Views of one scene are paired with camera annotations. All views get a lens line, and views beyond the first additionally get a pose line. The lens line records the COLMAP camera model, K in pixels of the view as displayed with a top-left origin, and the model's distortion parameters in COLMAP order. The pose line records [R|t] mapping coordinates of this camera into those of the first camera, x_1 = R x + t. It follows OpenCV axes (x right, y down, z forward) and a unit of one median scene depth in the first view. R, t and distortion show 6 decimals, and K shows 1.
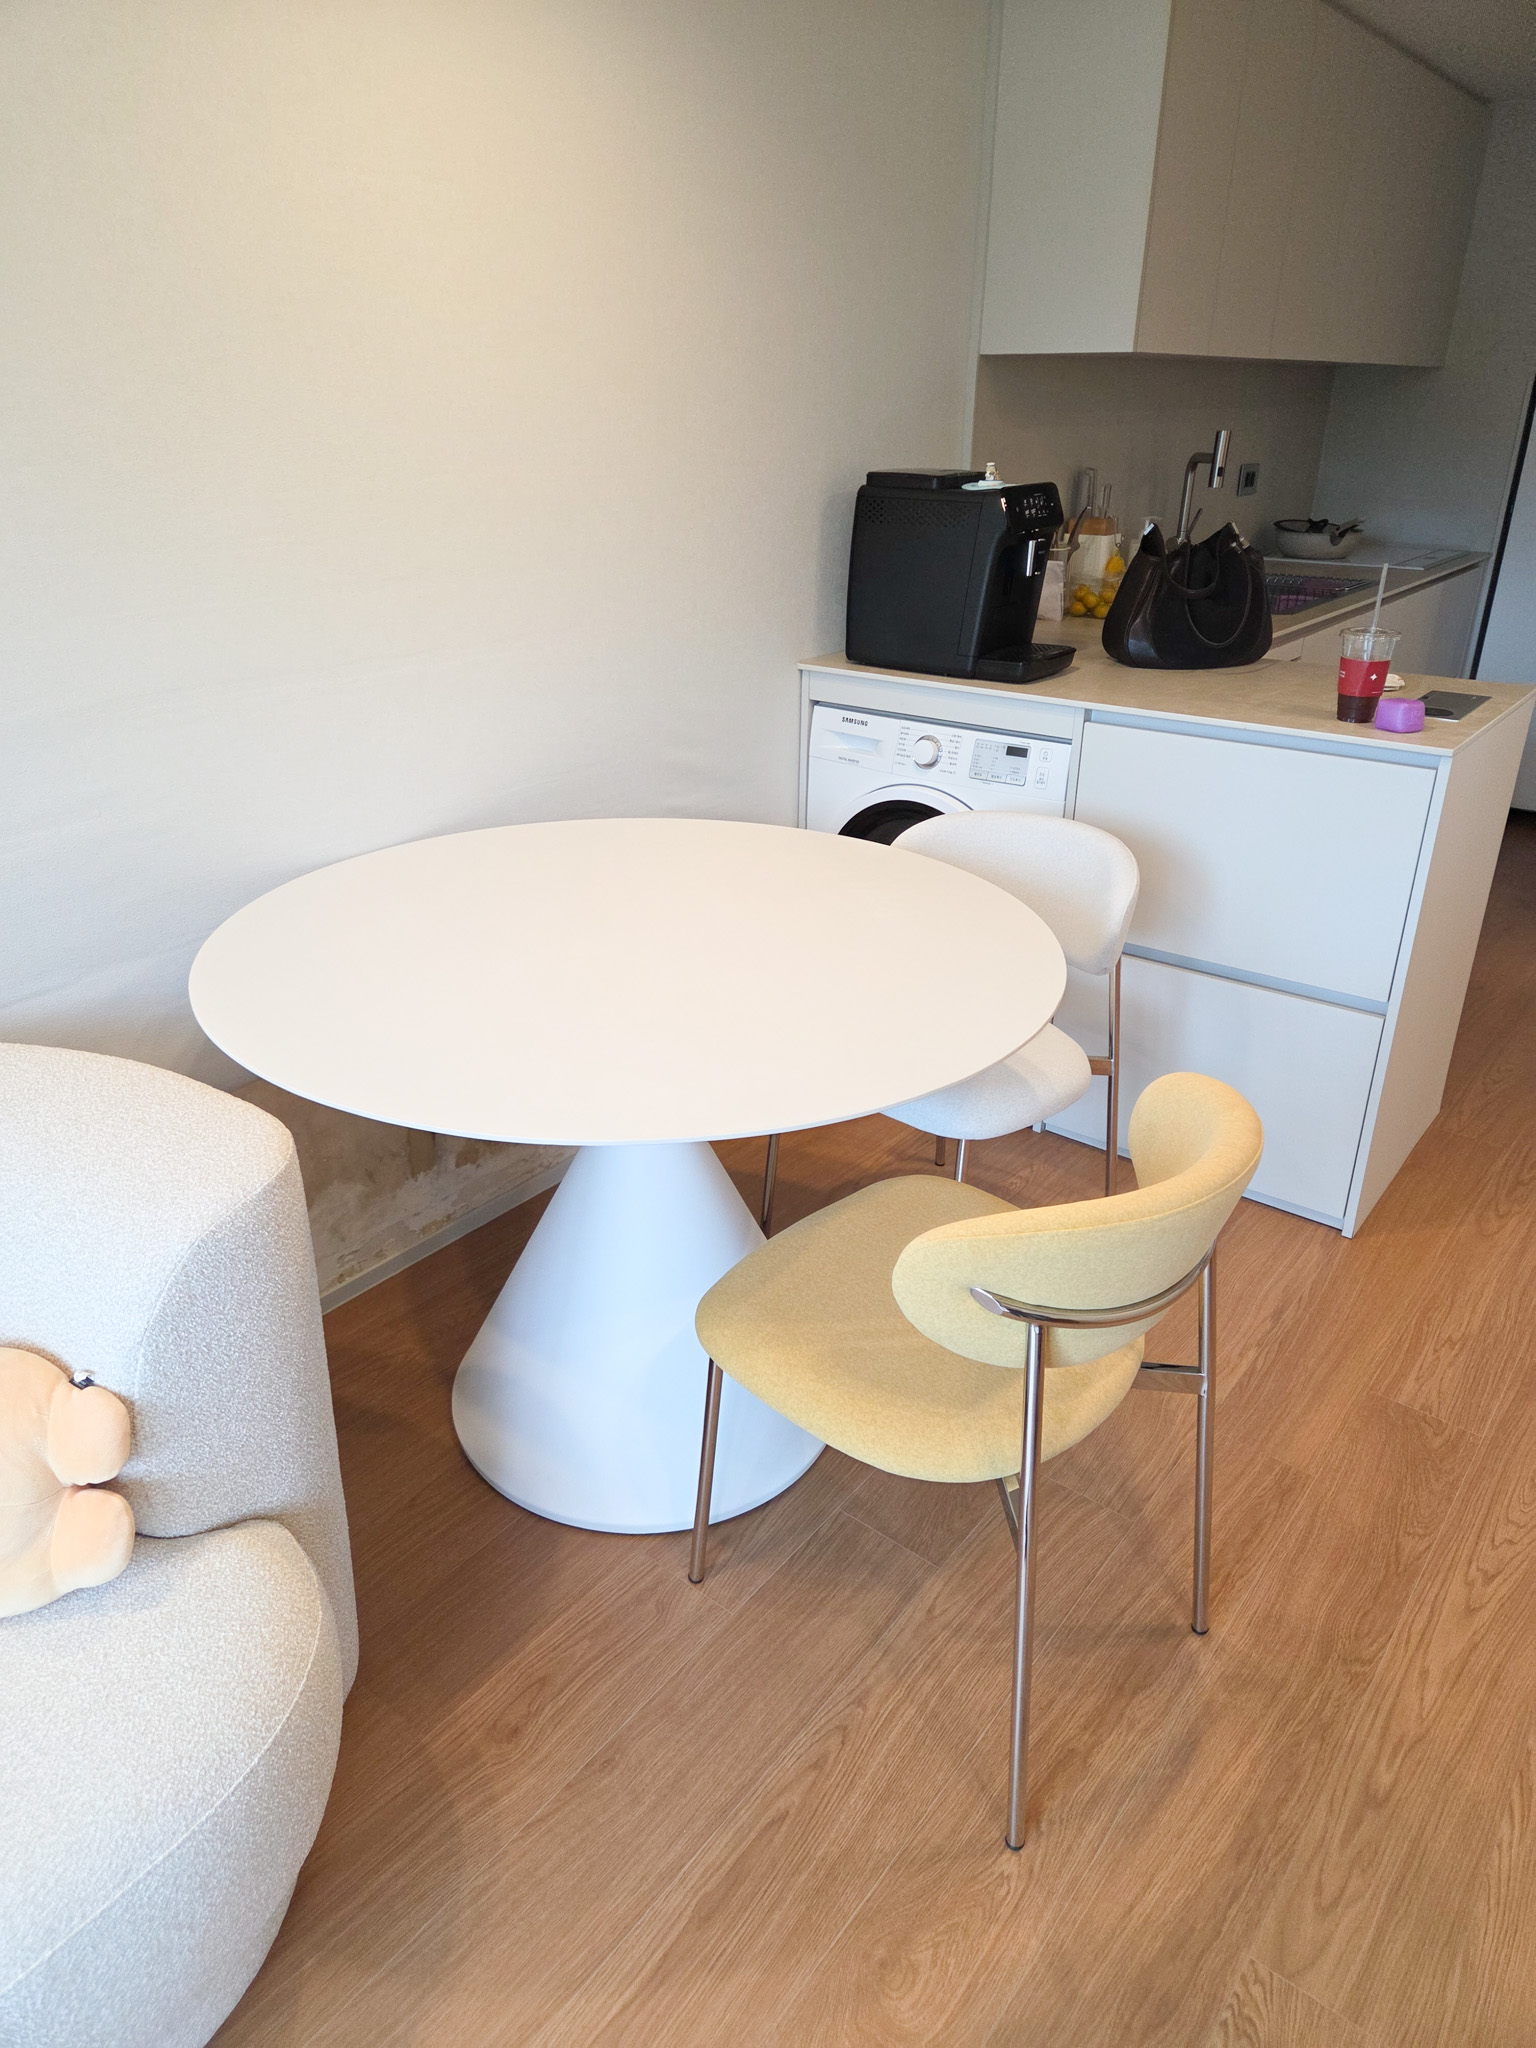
lens RADIAL K [[1375.9, 0, 764.6], [0, 1375.9, 1019.3], [0, 0, 1]] dist [-0.010119, -0.013646]
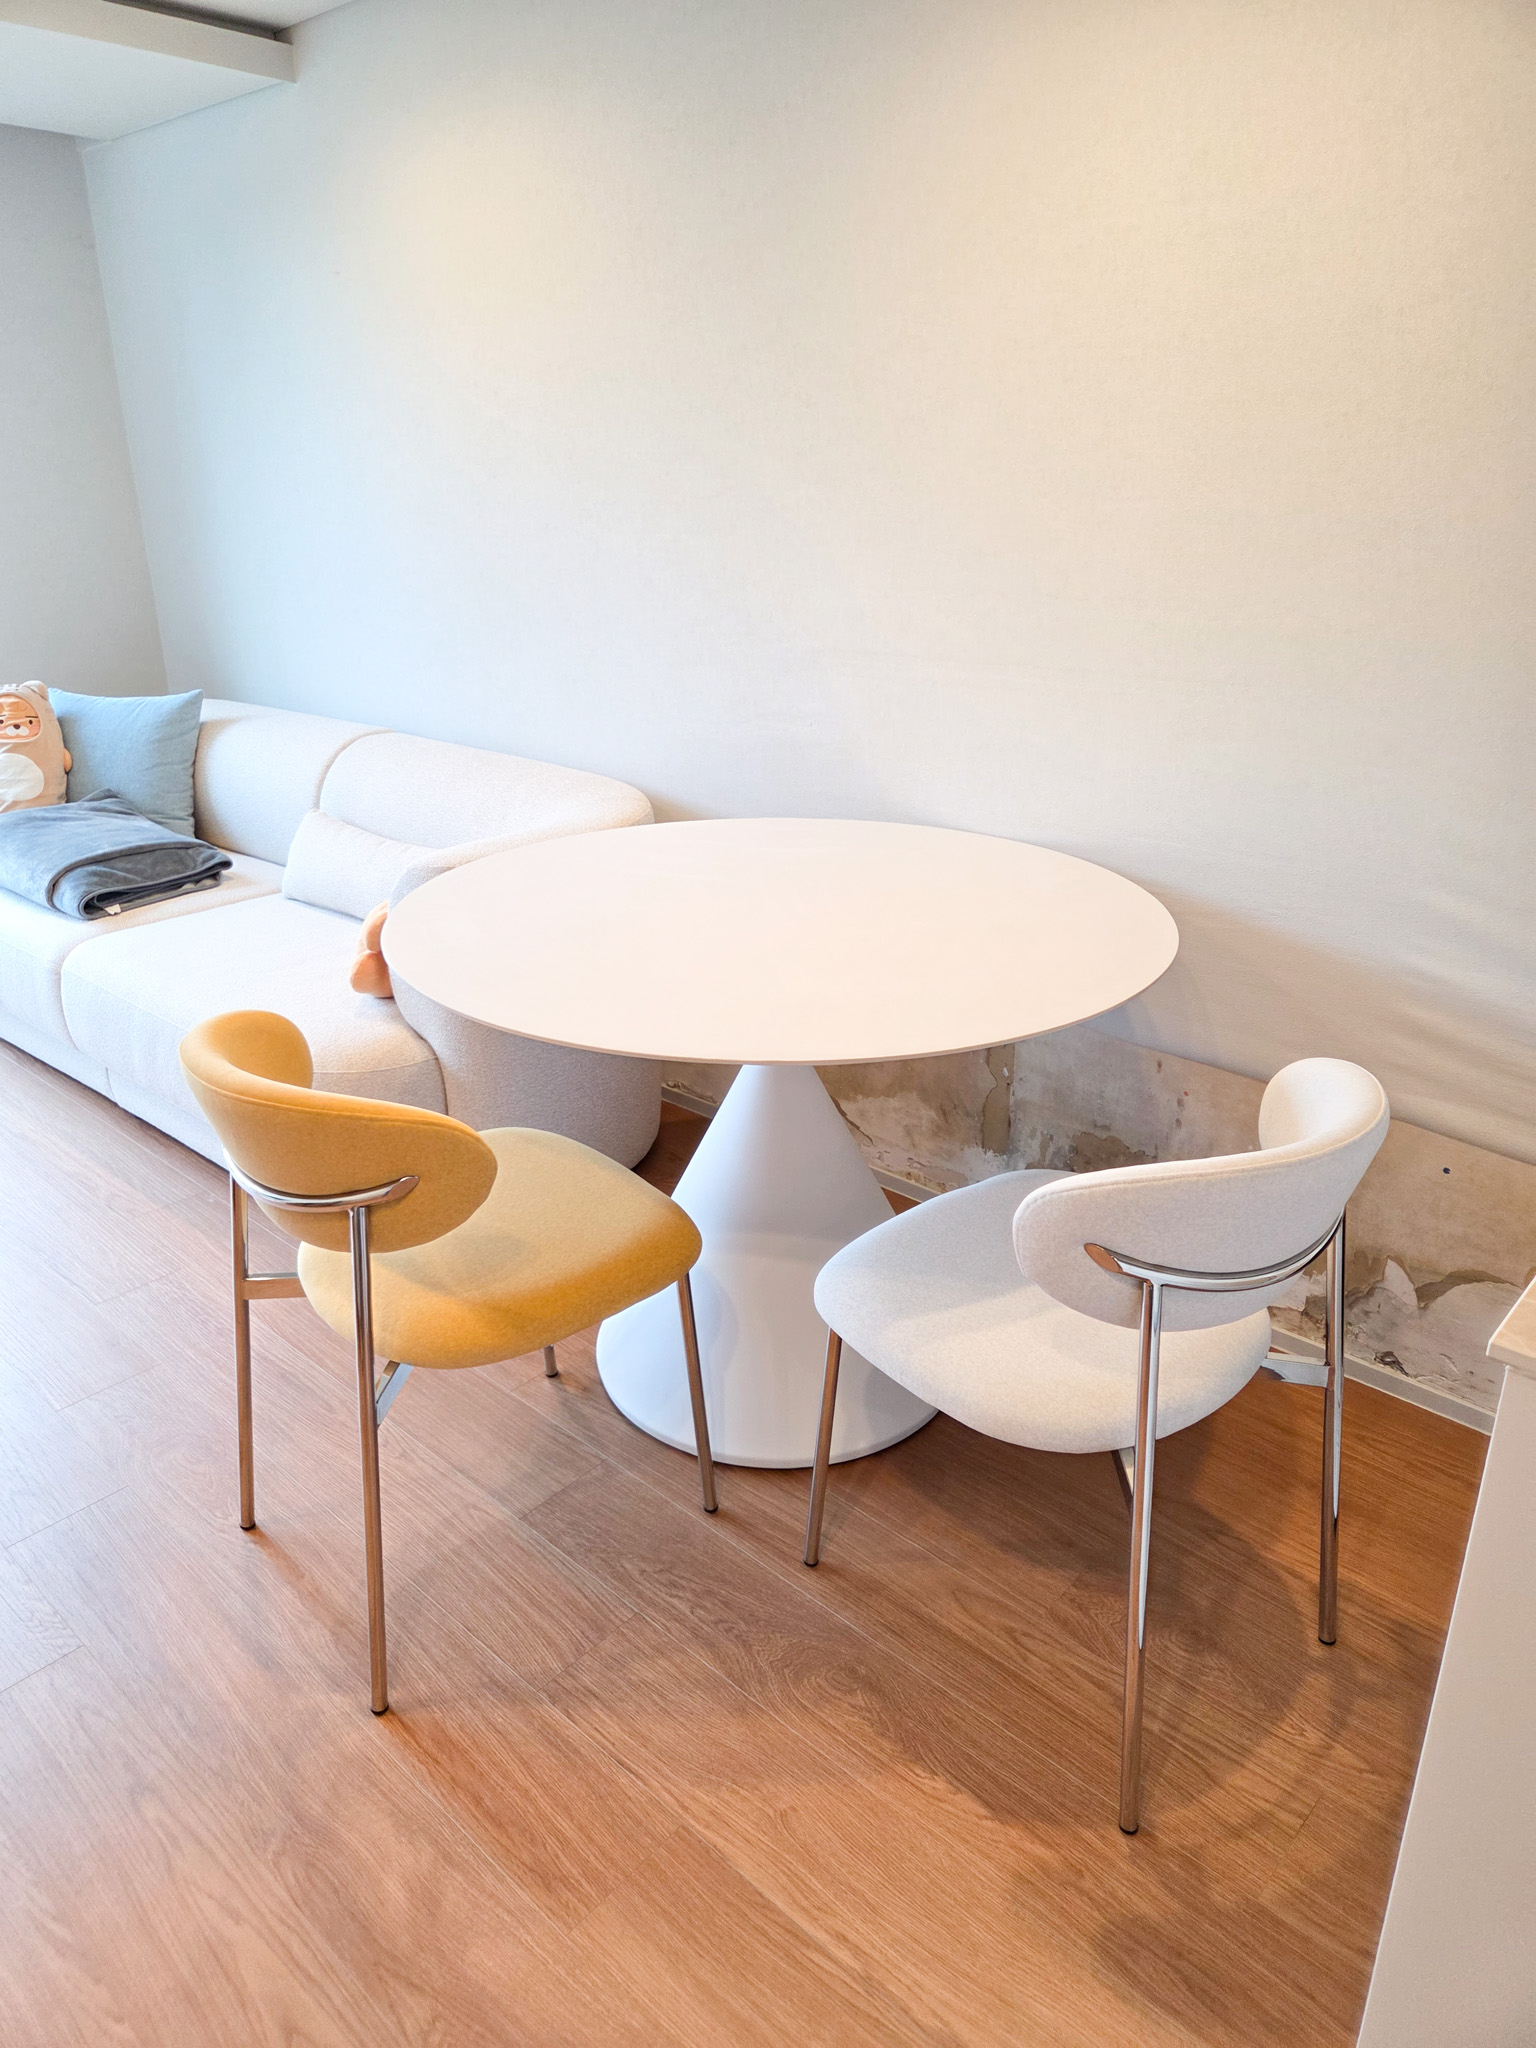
lens RADIAL K [[1375.9, 0, 764.7], [0, 1375.9, 1026.2], [0, 0, 1]] dist [-0.010119, -0.013646]
pose [[-0.073520, 0.375388, -0.923947, 0.985790], [-0.427337, 0.825234, 0.369286, -0.398572], [0.901098, 0.421987, 0.099746, 0.943162]]
